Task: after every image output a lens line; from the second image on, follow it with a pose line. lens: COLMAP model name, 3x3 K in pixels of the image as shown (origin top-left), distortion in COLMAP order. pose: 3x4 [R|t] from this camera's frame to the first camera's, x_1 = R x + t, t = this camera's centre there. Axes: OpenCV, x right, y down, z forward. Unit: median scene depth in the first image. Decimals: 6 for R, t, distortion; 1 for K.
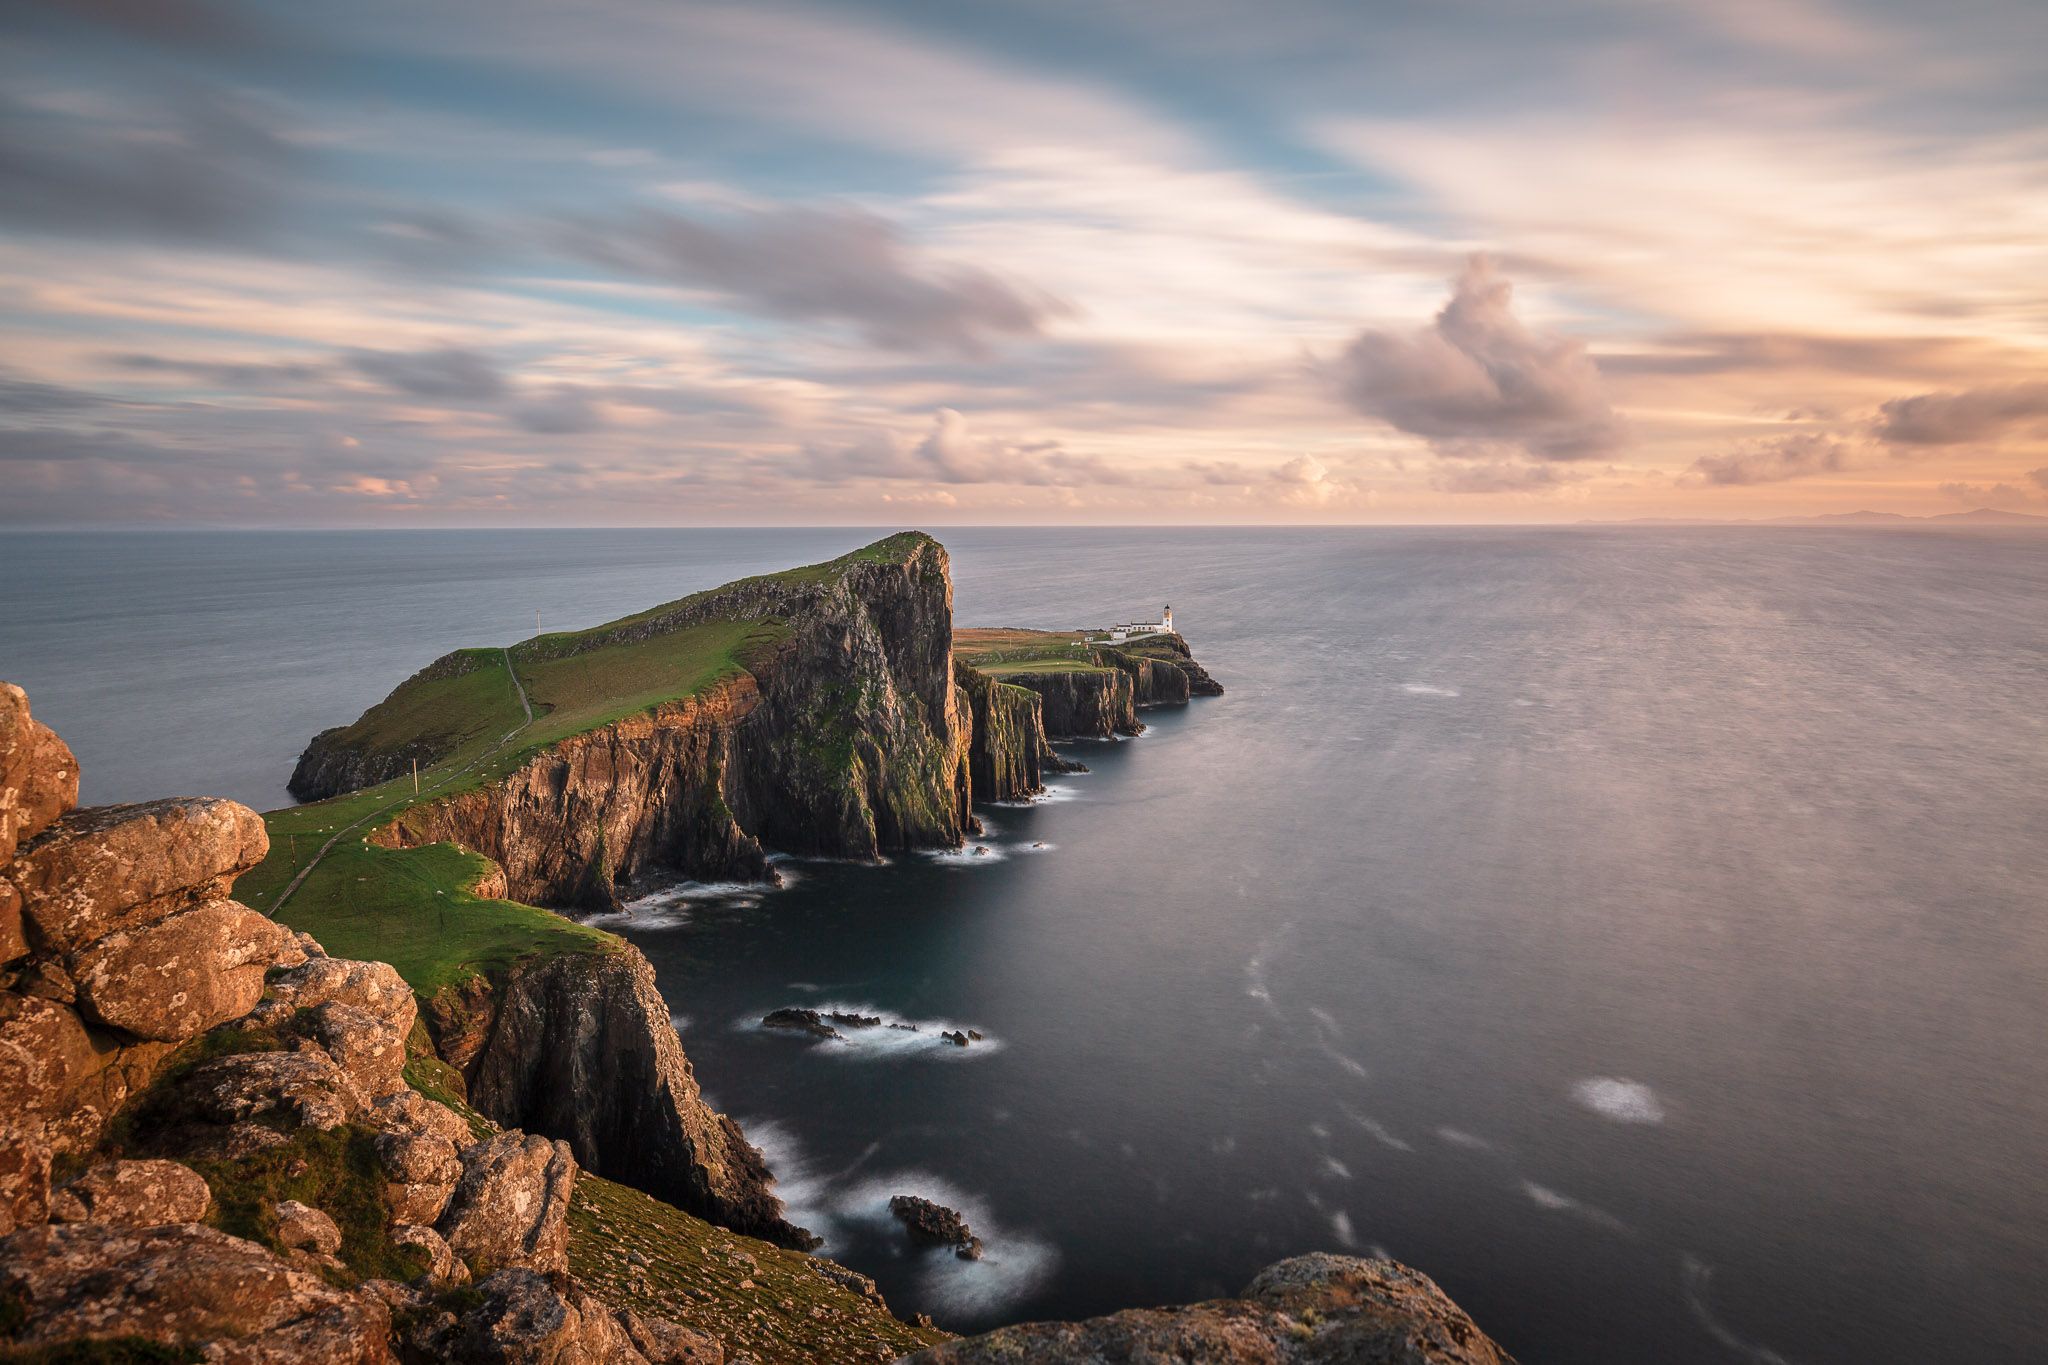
lens RADIAL K [[1260.1, 0, 1031.4], [0, 1260.1, 679.8], [0, 0, 1]] dist [0.000575, -0.000003]
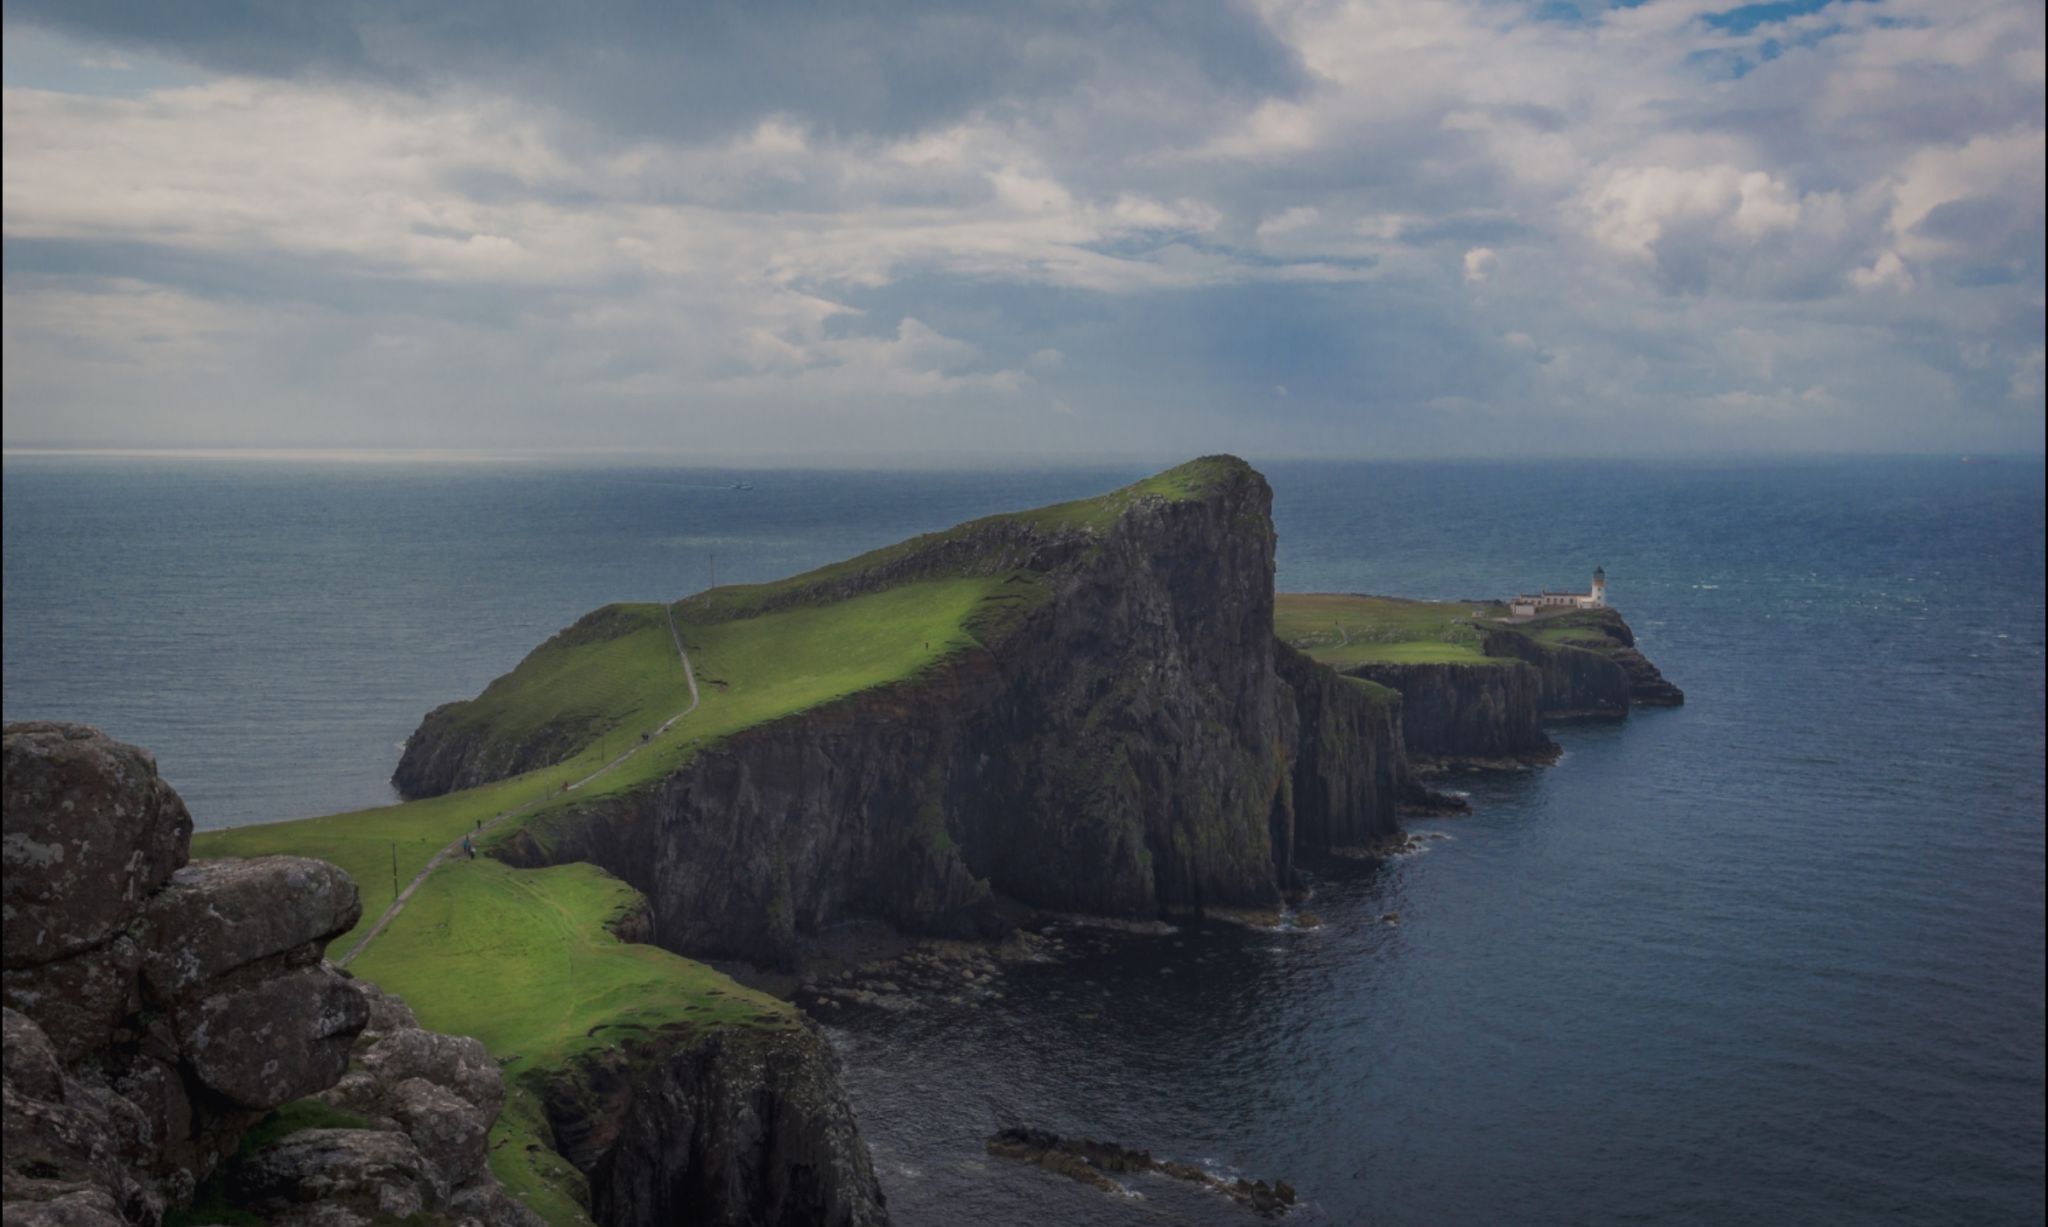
lens RADIAL K [[1809.9, 0, 1031.4], [0, 1809.9, 584.9], [0, 0, 1]] dist [-0.010392, 0.002026]
pose [[0.980052, 0.026159, -0.197012, 0.003047], [-0.034691, 0.998598, -0.039980, -0.001532], [0.195690, 0.046017, 0.979586, -0.004952]]
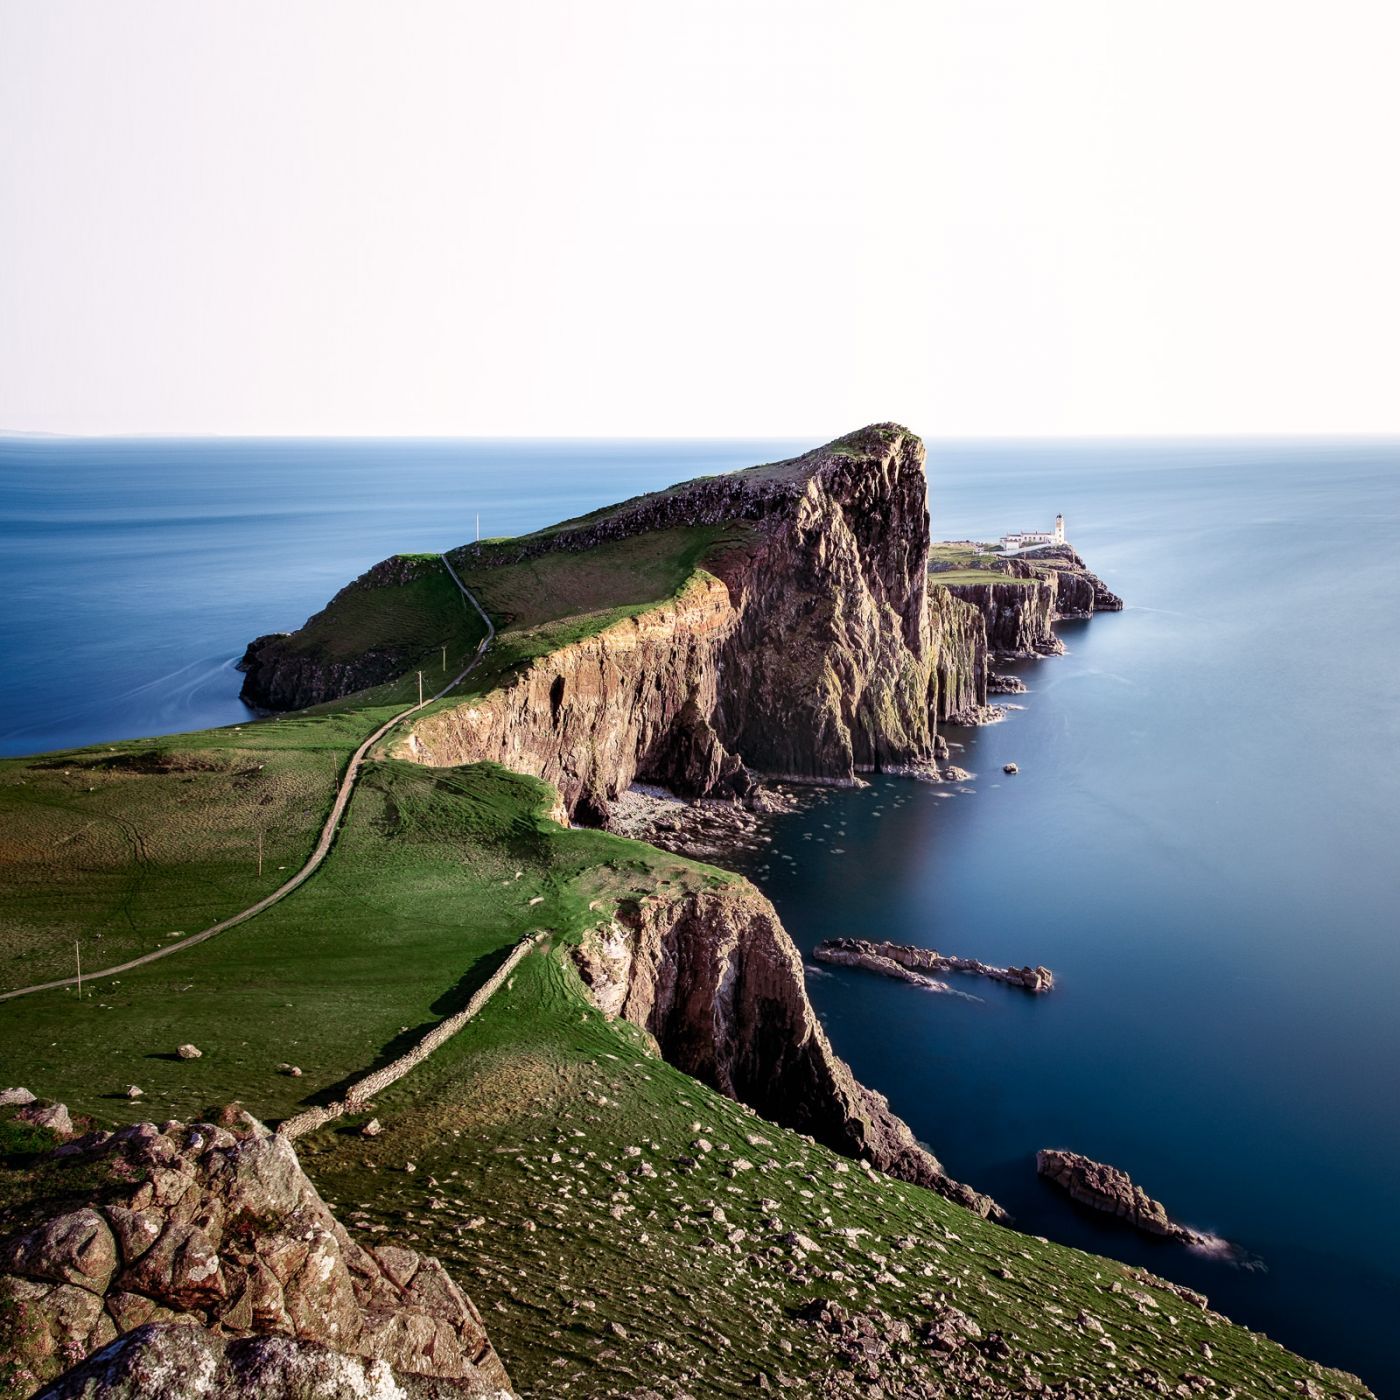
lens RADIAL K [[1160.5, 0, 756.9], [0, 1160.5, 893.7], [0, 0, 1]] dist [0.016976, 0.001155]
pose [[0.997473, 0.023976, -0.066878, -0.130115], [-0.006415, 0.967884, 0.251315, 0.002042], [0.070756, -0.250251, 0.965592, 0.092031]]
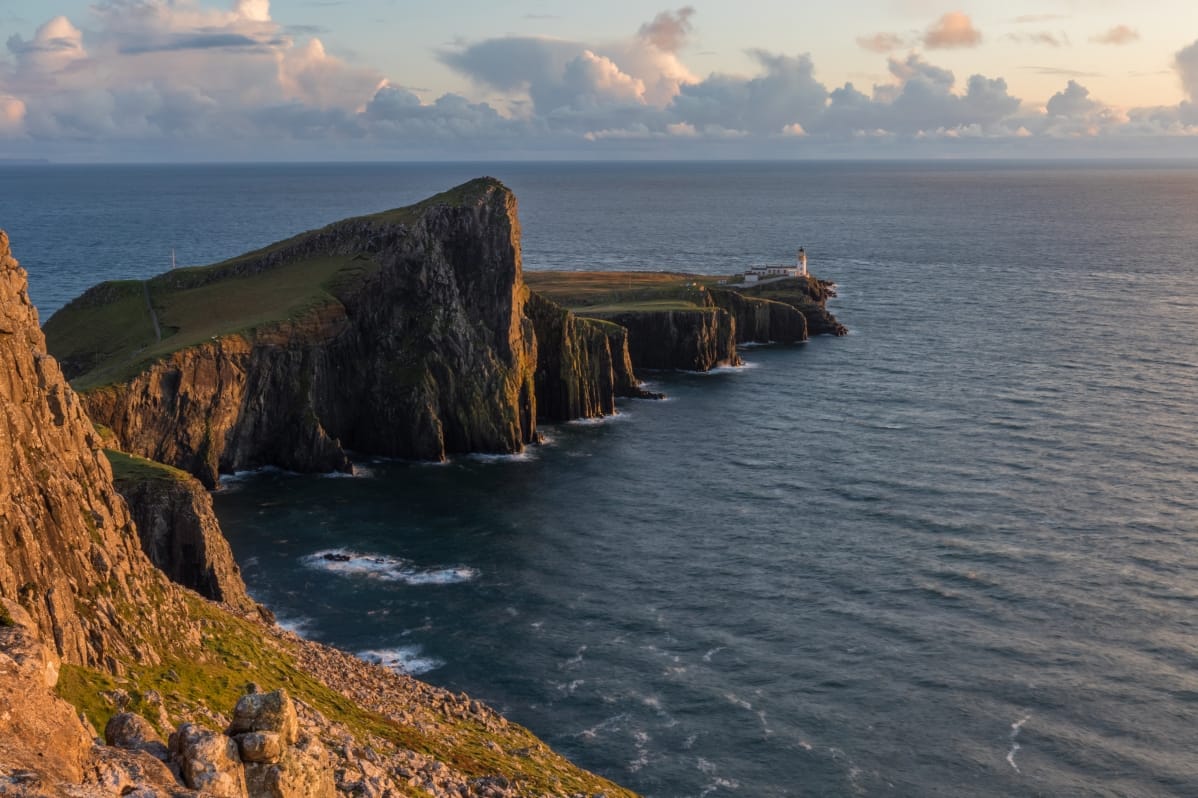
lens RADIAL K [[1425.7, 0, 597.5], [0, 1425.7, 401.2], [0, 0, 1]] dist [-0.009255, 0.000620]
pose [[0.993673, 0.018969, -0.110702, 0.156118], [-0.013788, 0.998782, 0.047385, 0.020899], [0.111466, -0.045559, 0.992723, -0.271806]]
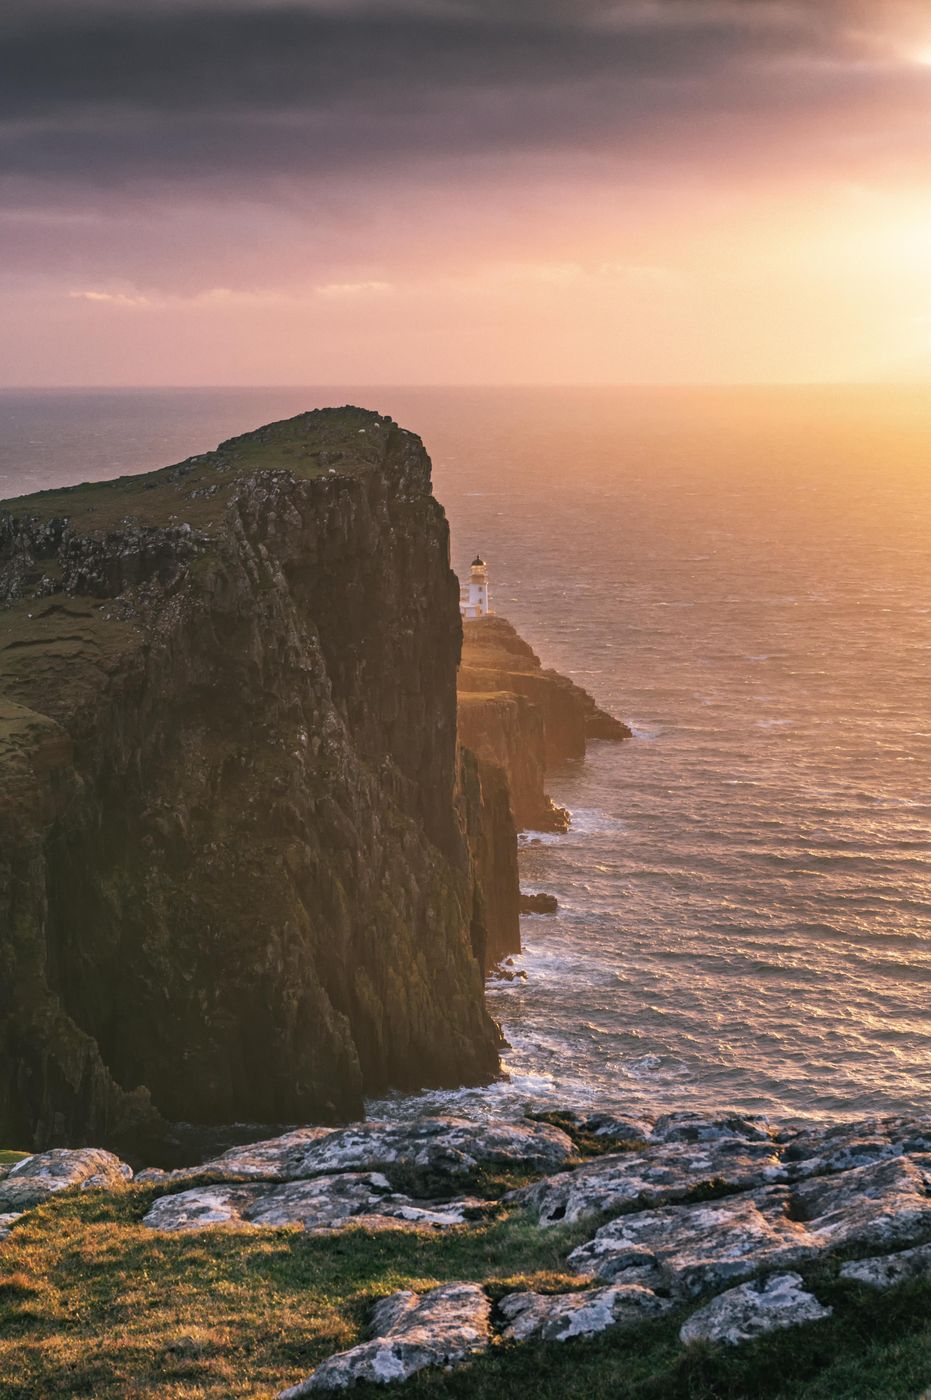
lens RADIAL K [[2692.3, 0, 466.1], [0, 2692.3, 718.6], [0, 0, 1]] dist [-0.030113, -0.042140]
pose [[0.967783, -0.032760, 0.249644, -0.316191], [0.032631, 0.999457, 0.004655, -0.007132], [-0.249661, 0.003642, 0.968326, 0.036879]]
